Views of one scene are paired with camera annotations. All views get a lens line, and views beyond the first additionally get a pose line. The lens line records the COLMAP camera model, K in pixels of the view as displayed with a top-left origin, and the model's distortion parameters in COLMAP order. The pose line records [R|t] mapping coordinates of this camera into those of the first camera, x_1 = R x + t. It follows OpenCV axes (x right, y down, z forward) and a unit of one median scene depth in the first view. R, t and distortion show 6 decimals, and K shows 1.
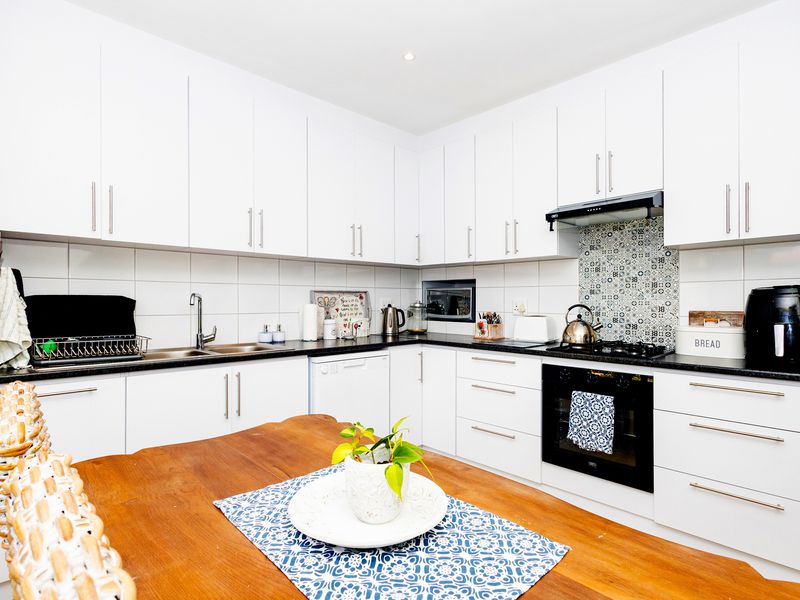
lens RADIAL K [[423.7, 0, 398.2], [0, 423.7, 301.2], [0, 0, 1]] dist [0.006447, 0.000440]
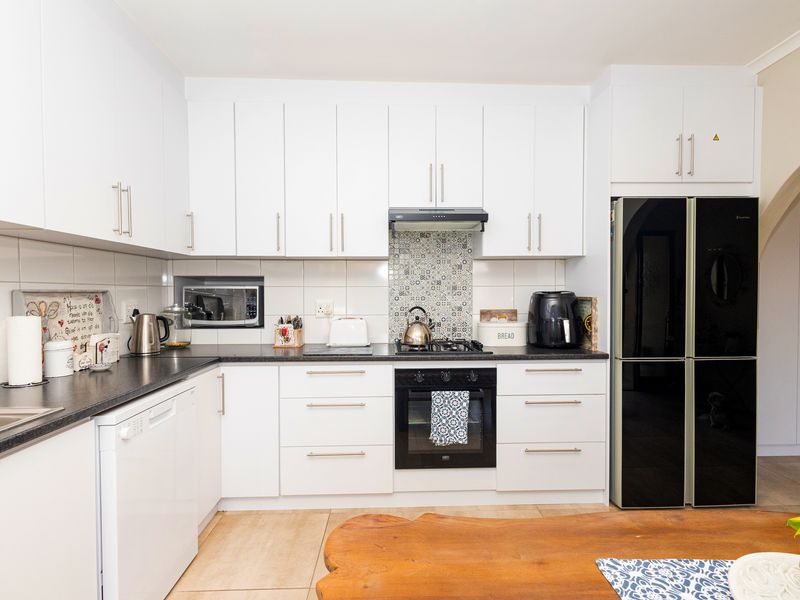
lens RADIAL K [[413.5, 0, 401.4], [0, 413.5, 301.8], [0, 0, 1]] dist [0.007862, 0.000626]
pose [[0.666424, -0.018148, 0.745352, -0.335074], [0.004516, 0.999784, 0.020304, -0.023732], [-0.745559, -0.010165, 0.666362, 0.348863]]
